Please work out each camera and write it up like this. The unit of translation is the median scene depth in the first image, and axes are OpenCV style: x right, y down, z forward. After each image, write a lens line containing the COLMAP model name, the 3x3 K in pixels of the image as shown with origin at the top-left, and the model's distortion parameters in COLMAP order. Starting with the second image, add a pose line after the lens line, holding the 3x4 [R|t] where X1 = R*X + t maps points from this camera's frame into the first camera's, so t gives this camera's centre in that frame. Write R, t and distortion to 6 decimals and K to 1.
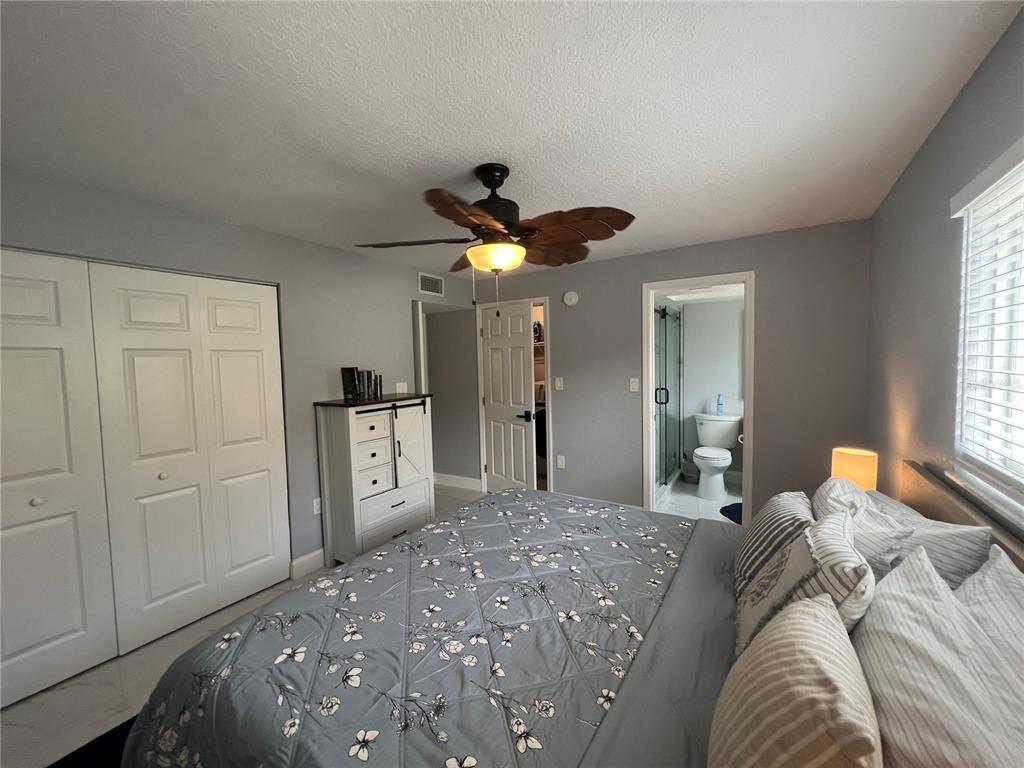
lens RADIAL K [[409.8, 0, 510.8], [0, 409.8, 382.4], [0, 0, 1]] dist [-0.002502, 0.000375]
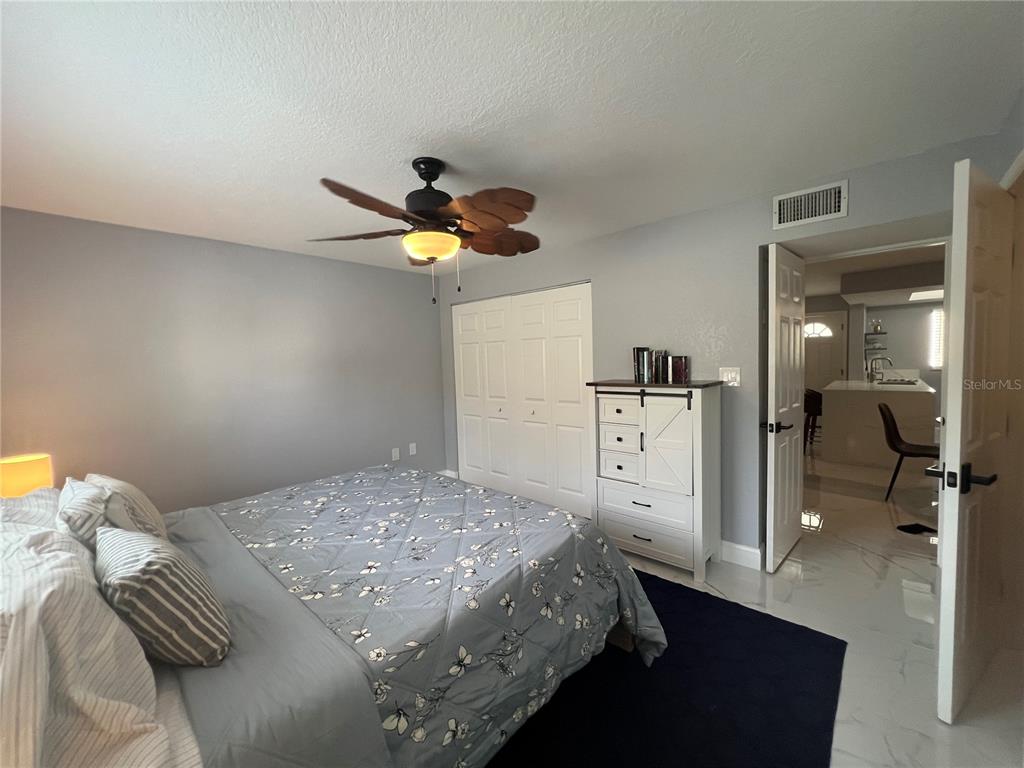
lens RADIAL K [[409.8, 0, 510.8], [0, 409.8, 382.4], [0, 0, 1]] dist [-0.002502, 0.000375]
pose [[-0.171751, 0.083701, -0.981578, 0.846644], [-0.019957, 0.995884, 0.088413, -0.047326], [0.984938, 0.034774, -0.169374, 1.194171]]
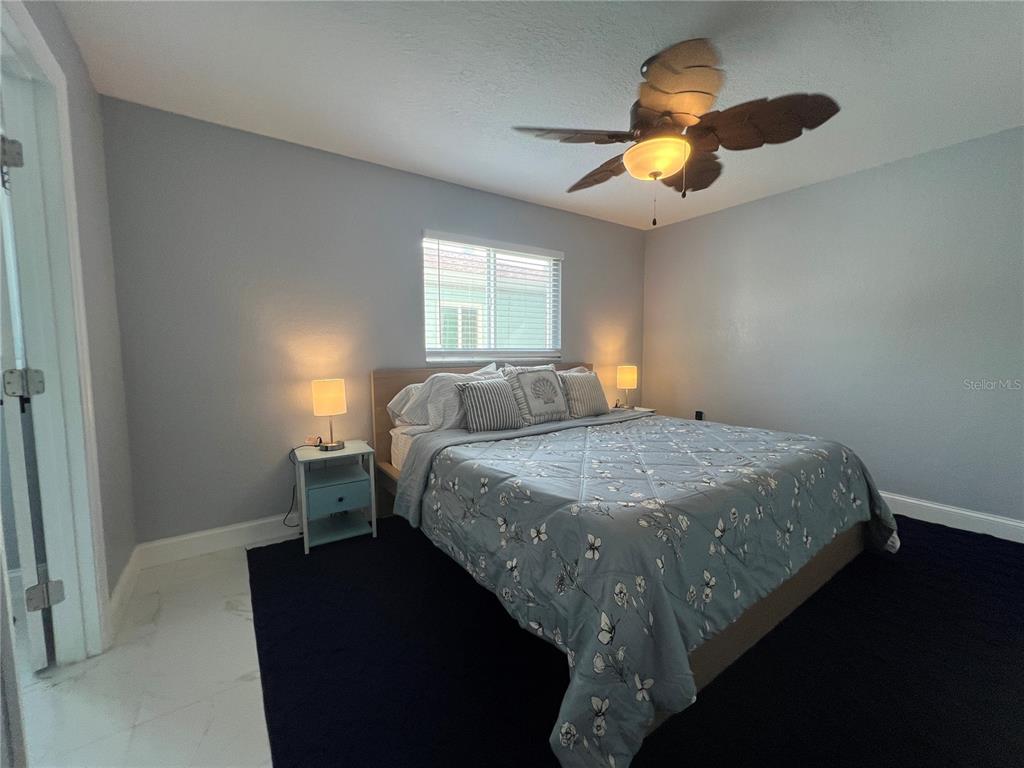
lens RADIAL K [[409.8, 0, 510.8], [0, 409.8, 382.4], [0, 0, 1]] dist [-0.002502, 0.000375]
pose [[-0.924417, -0.005360, 0.381347, -0.074169], [0.044589, 0.991525, 0.122024, 0.058373], [-0.378769, 0.129804, -0.916343, 1.761650]]
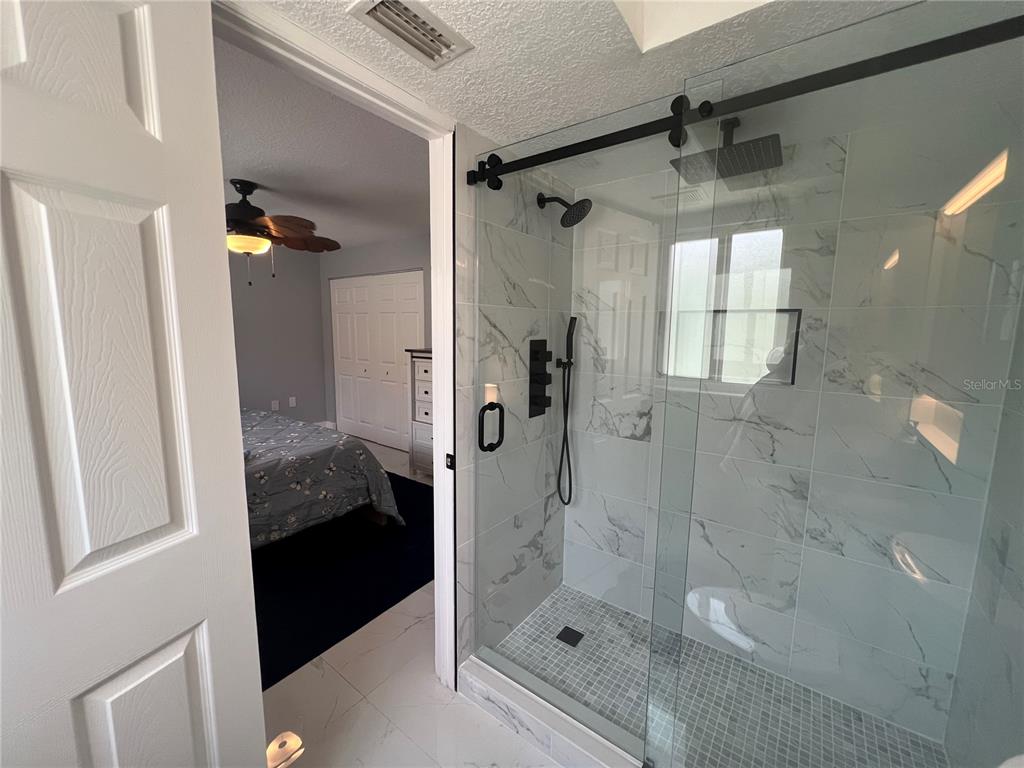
lens RADIAL K [[409.8, 0, 510.8], [0, 409.8, 382.4], [0, 0, 1]] dist [-0.002502, 0.000375]
pose [[-0.068860, 0.149204, -0.986406, 1.201494], [-0.067744, 0.985771, 0.153837, -0.092564], [0.995324, 0.077416, -0.057772, 1.760495]]
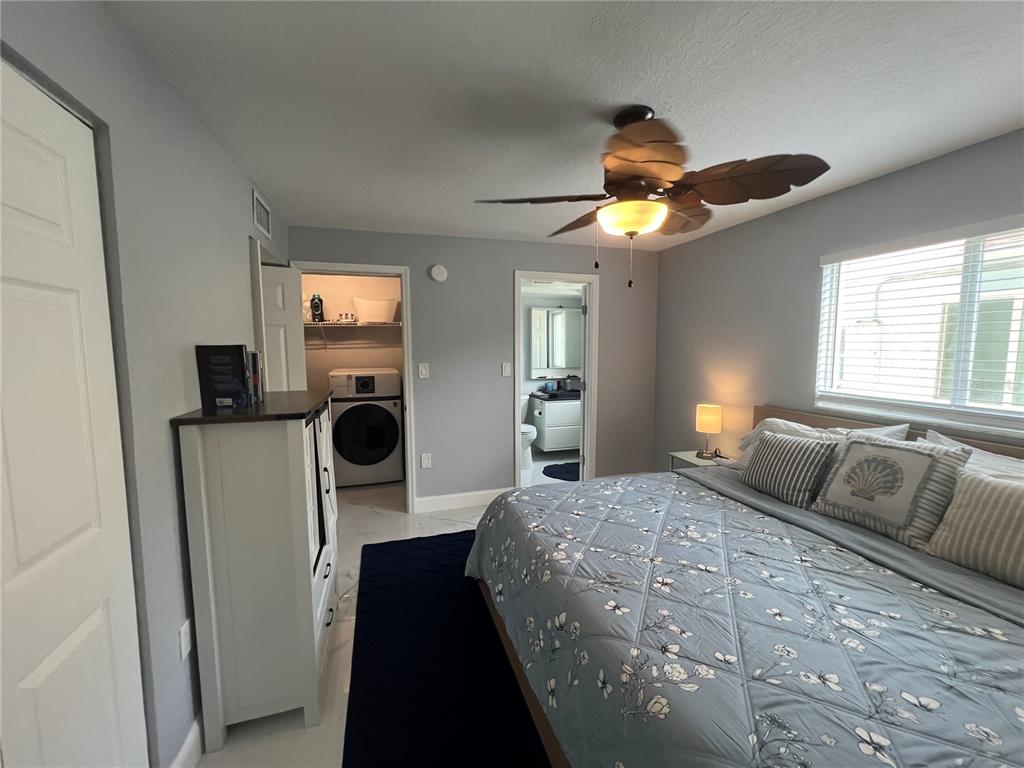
lens RADIAL K [[409.8, 0, 510.8], [0, 409.8, 382.4], [0, 0, 1]] dist [-0.002502, 0.000375]
pose [[0.643770, -0.047454, 0.763746, -0.762036], [0.031707, 0.998872, 0.035337, 0.004433], [-0.764562, 0.001467, 0.644549, 0.546637]]
